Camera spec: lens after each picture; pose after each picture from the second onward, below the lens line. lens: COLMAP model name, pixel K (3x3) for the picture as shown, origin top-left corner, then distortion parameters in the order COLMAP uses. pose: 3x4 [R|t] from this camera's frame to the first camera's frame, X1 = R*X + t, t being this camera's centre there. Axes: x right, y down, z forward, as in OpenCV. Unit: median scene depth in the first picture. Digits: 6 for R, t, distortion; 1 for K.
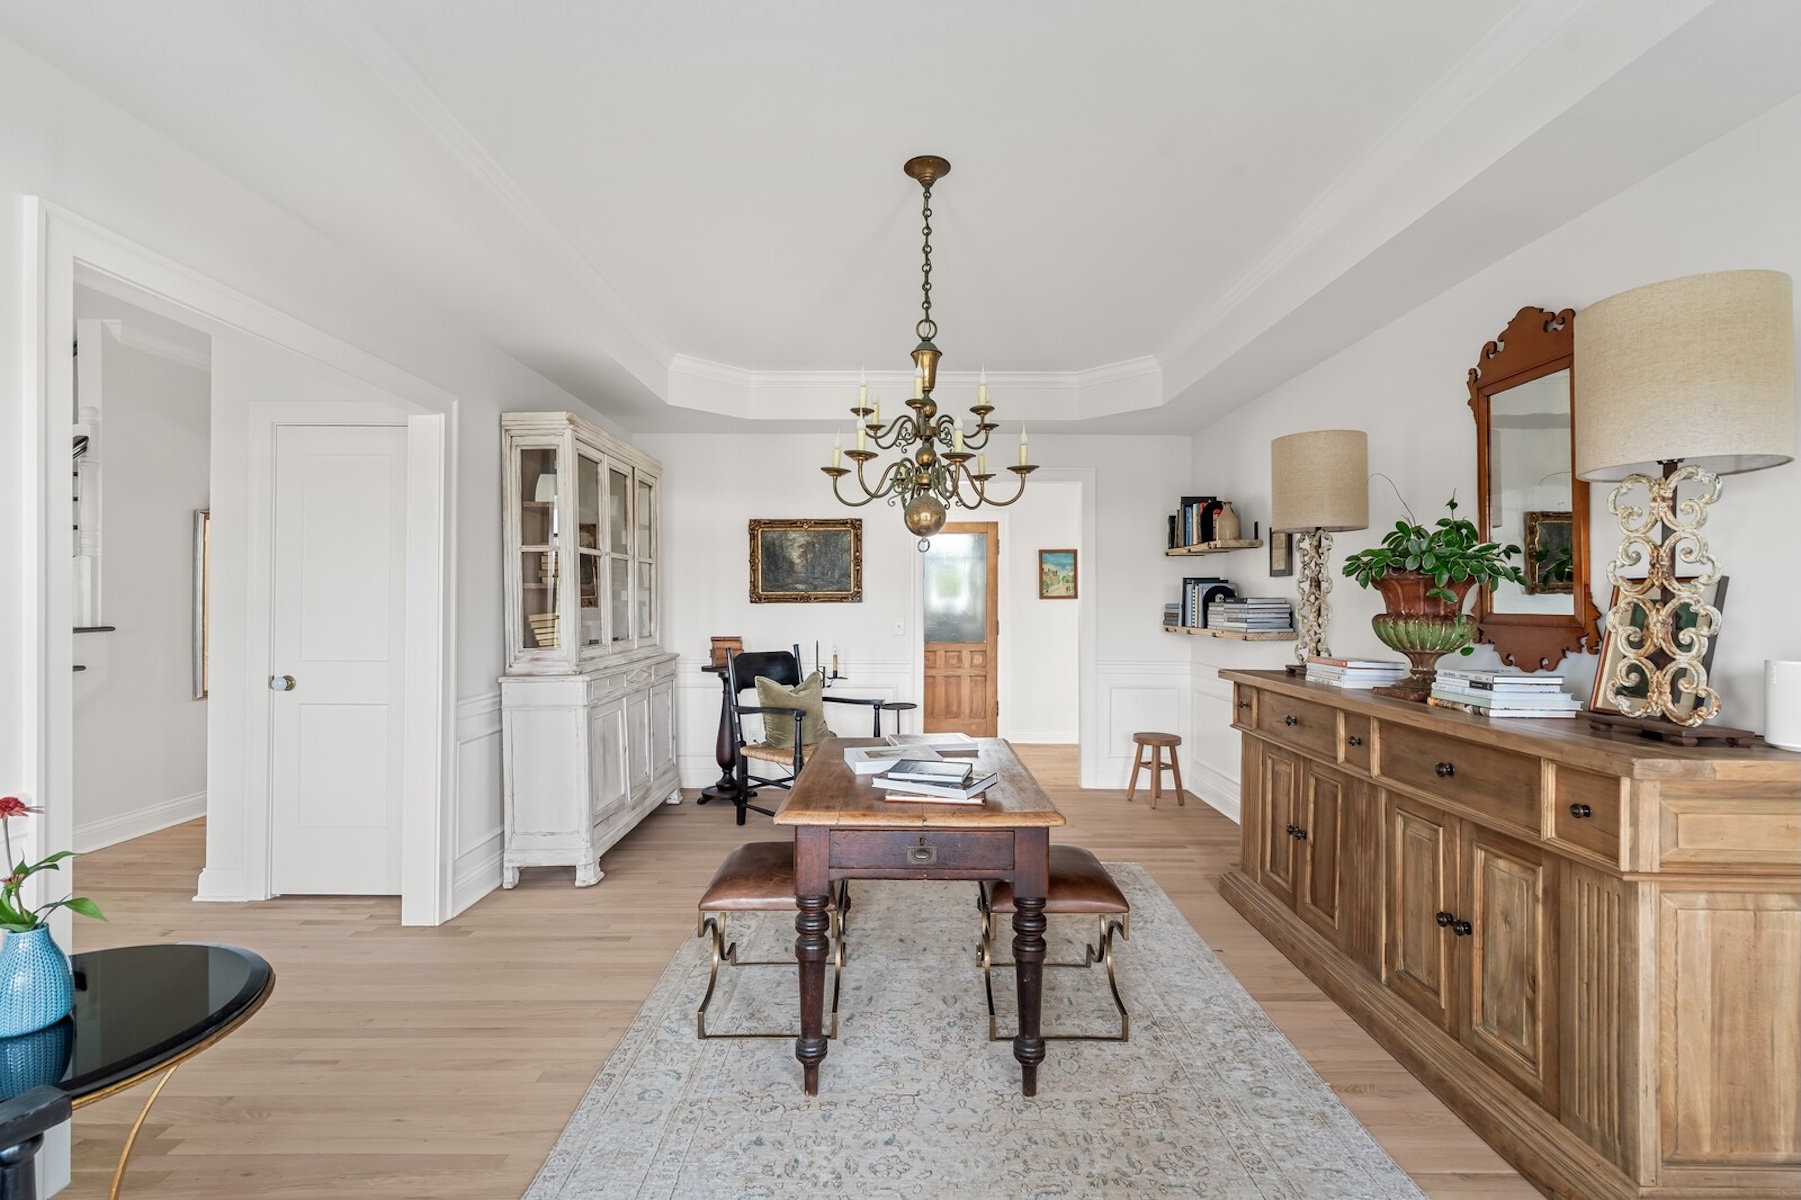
lens RADIAL K [[826.1, 0, 894.8], [0, 826.1, 602.9], [0, 0, 1]] dist [-0.001403, -0.000856]
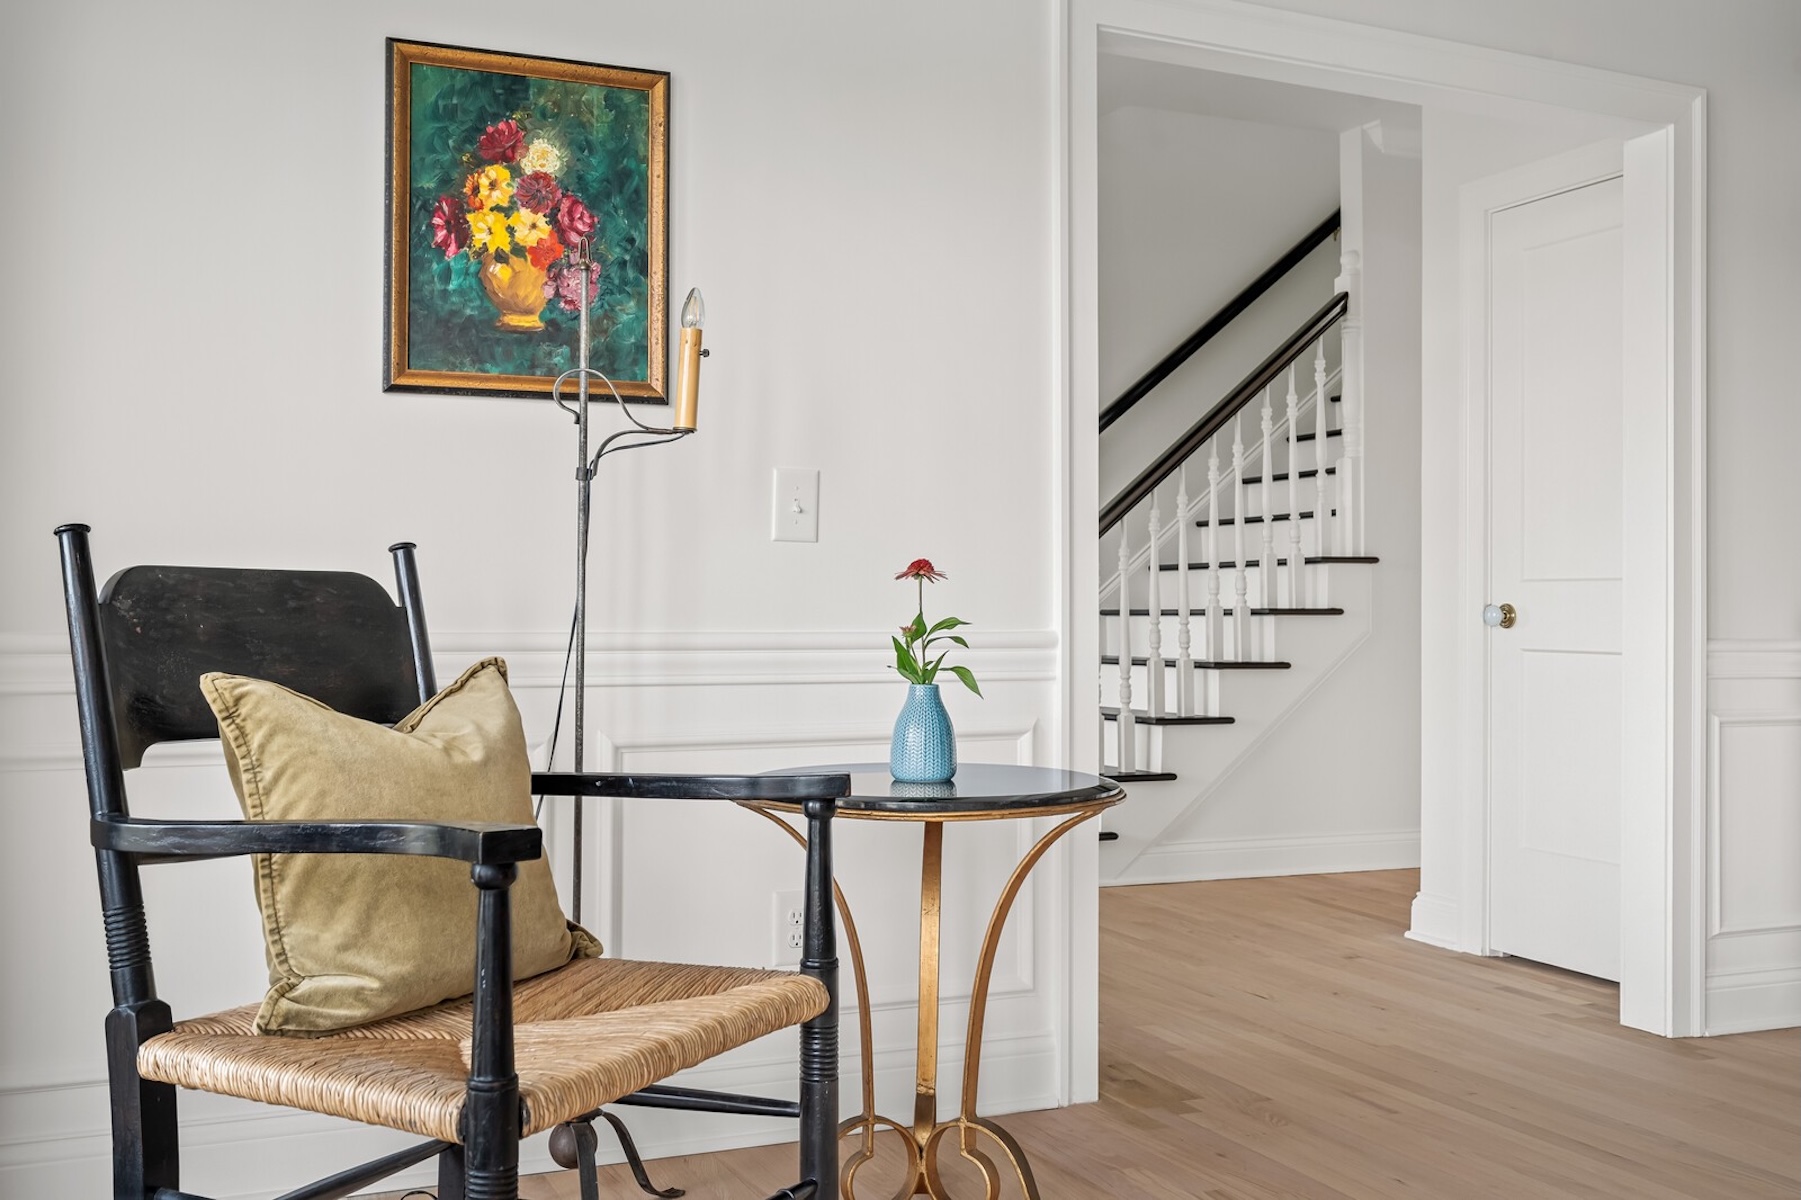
lens RADIAL K [[1734.7, 0, 901.0], [0, 1734.7, 600.5], [0, 0, 1]] dist [0.003552, 0.000000]
pose [[0.399855, -0.005666, -0.916561, 0.309925], [-0.013508, 0.999836, -0.012074, 0.110499], [0.916479, 0.017209, 0.399713, 0.042019]]
